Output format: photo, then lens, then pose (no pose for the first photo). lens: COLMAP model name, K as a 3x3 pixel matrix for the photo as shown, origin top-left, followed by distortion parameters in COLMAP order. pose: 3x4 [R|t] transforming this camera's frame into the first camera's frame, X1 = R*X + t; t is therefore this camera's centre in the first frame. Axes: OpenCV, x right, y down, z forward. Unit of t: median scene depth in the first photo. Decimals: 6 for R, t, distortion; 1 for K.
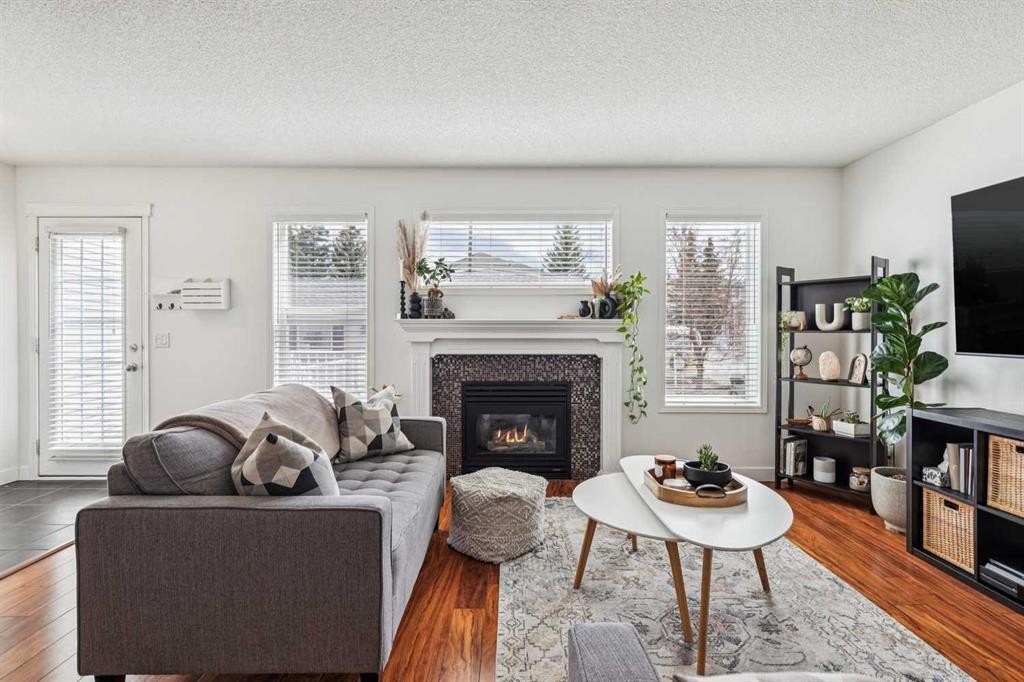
lens RADIAL K [[490.0, 0, 512.3], [0, 490.0, 331.3], [0, 0, 1]] dist [0.001991, -0.000519]
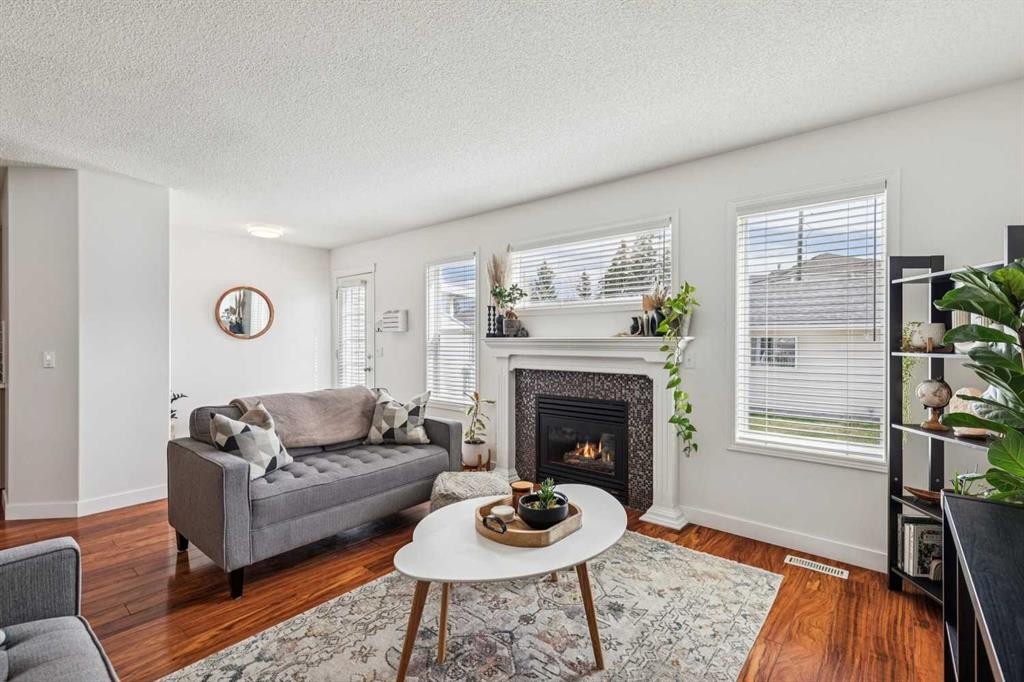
lens RADIAL K [[458.3, 0, 512.0], [0, 458.3, 341.0], [0, 0, 1]] dist [0.001554, 0.000040]
pose [[0.766055, 0.000302, -0.642775, 0.537972], [-0.001807, 0.999997, -0.001685, -0.014975], [0.642773, 0.002452, 0.766053, 0.182550]]
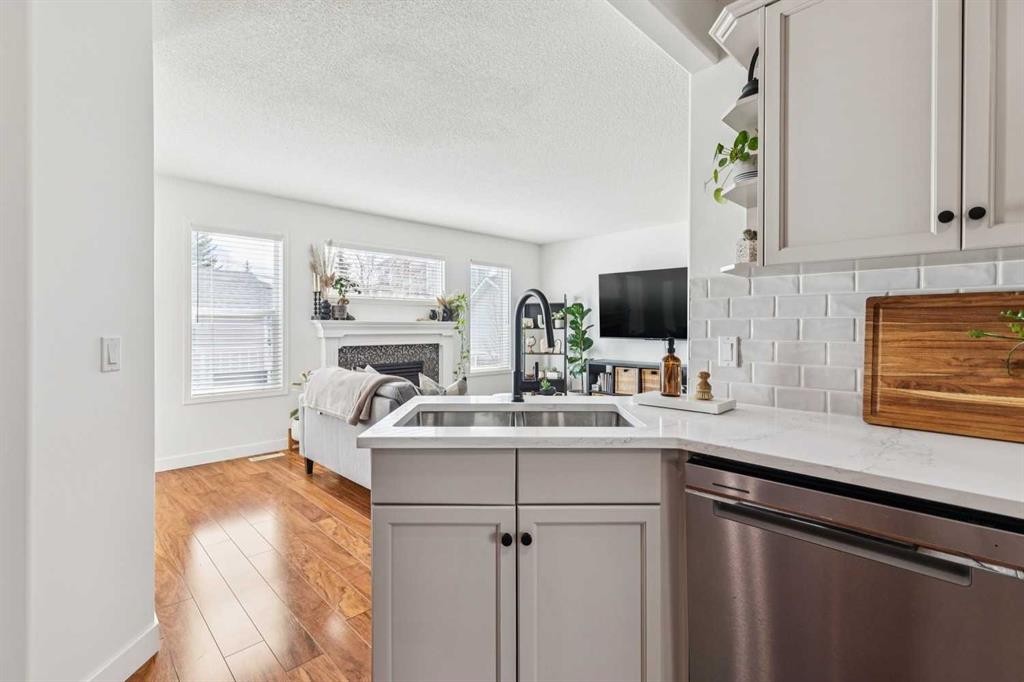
lens RADIAL K [[466.6, 0, 513.7], [0, 466.6, 322.4], [0, 0, 1]] dist [0.006446, -0.000097]
pose [[0.715695, 0.006326, 0.698384, -0.736116], [0.000795, 0.999951, -0.009872, -0.006254], [-0.698412, 0.007620, 0.715655, -0.271263]]
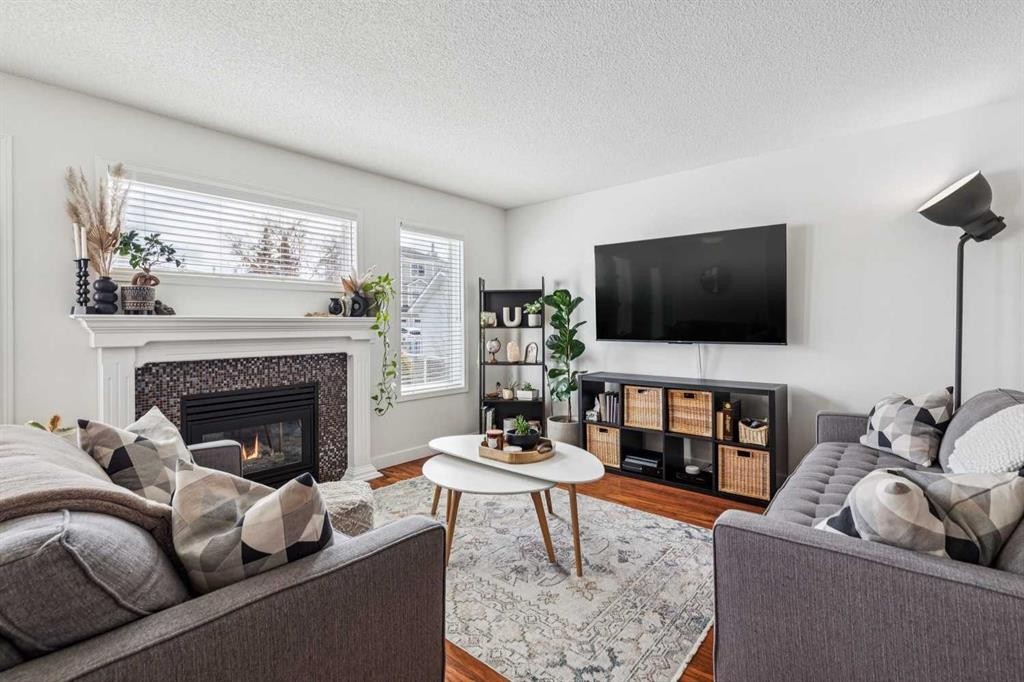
lens RADIAL K [[466.6, 0, 513.7], [0, 466.6, 322.4], [0, 0, 1]] dist [0.006446, -0.000097]
pose [[0.652759, -0.000716, 0.757565, -0.332840], [0.008276, 0.999947, -0.006185, -0.005088], [-0.757521, 0.010307, 0.652730, 0.122060]]
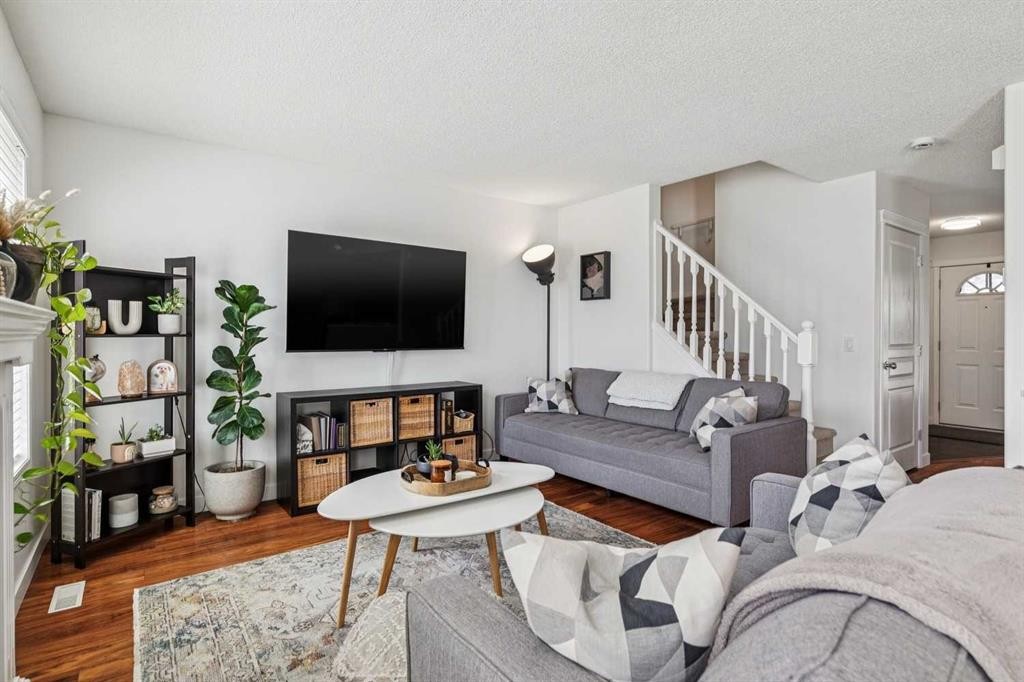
lens RADIAL K [[522.1, 0, 511.5], [0, 522.1, 332.7], [0, 0, 1]] dist [-0.001637, -0.000190]
pose [[-0.589932, -0.002500, 0.807449, -0.387013], [0.000615, 0.999994, 0.003546, -0.006551], [-0.807453, 0.002589, -0.589926, 0.929552]]
